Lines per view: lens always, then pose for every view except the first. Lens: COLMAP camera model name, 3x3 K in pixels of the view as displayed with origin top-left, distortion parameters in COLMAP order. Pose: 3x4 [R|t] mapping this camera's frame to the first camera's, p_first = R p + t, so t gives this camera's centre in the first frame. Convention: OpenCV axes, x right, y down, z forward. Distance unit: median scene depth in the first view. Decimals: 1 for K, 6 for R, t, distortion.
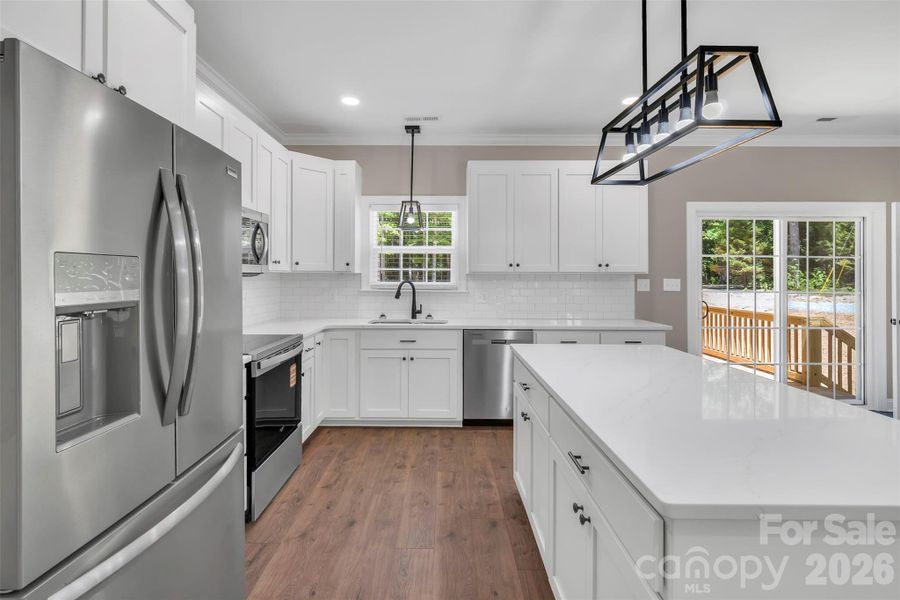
lens RADIAL K [[451.1, 0, 447.1], [0, 451.1, 275.5], [0, 0, 1]] dist [0.000319, -0.000033]
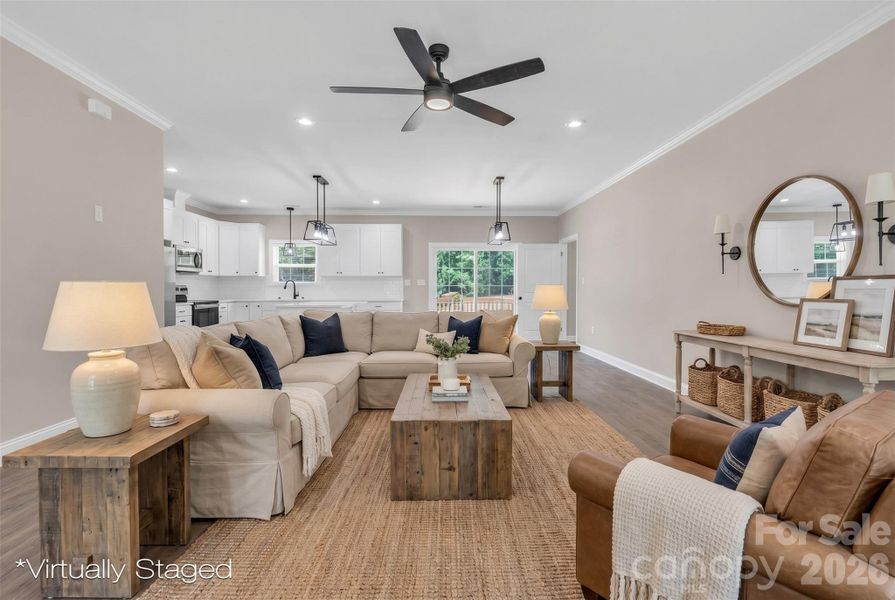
lens RADIAL K [[400.3, 0, 447.5], [0, 400.3, 300.0], [0, 0, 1]] dist [0.107274, -0.000041]
pose [[0.999765, -0.001016, 0.021664, 0.585129], [0.000475, 0.999688, 0.024963, 0.053441], [-0.021682, -0.024947, 0.999454, -0.872870]]
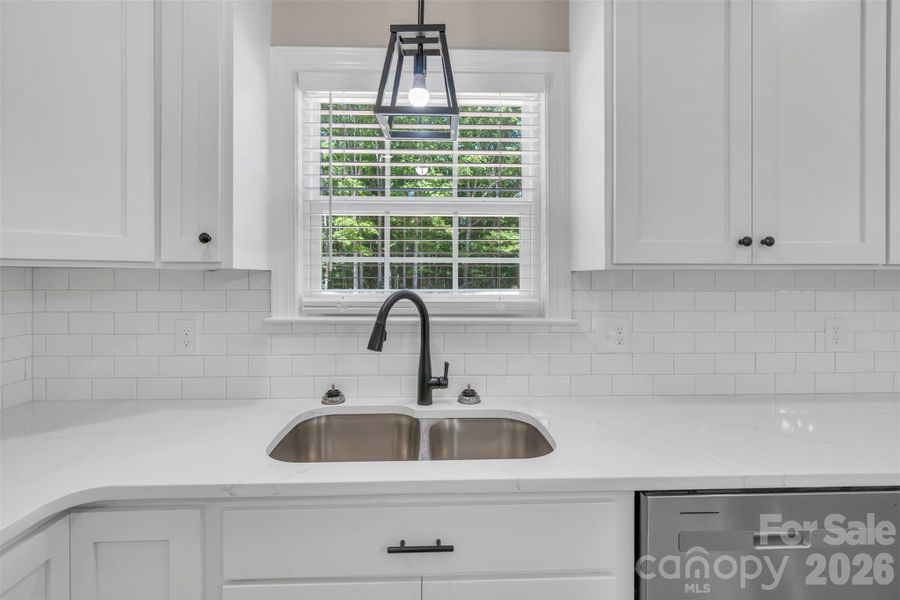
lens RADIAL K [[439.1, 0, 451.4], [0, 439.1, 280.3], [0, 0, 1]] dist [-0.002609, -0.000402]
pose [[0.998223, -0.001572, 0.059561, -0.072990], [0.001108, 0.999969, 0.007814, 0.000336], [-0.059571, -0.007734, 0.998194, 0.665747]]
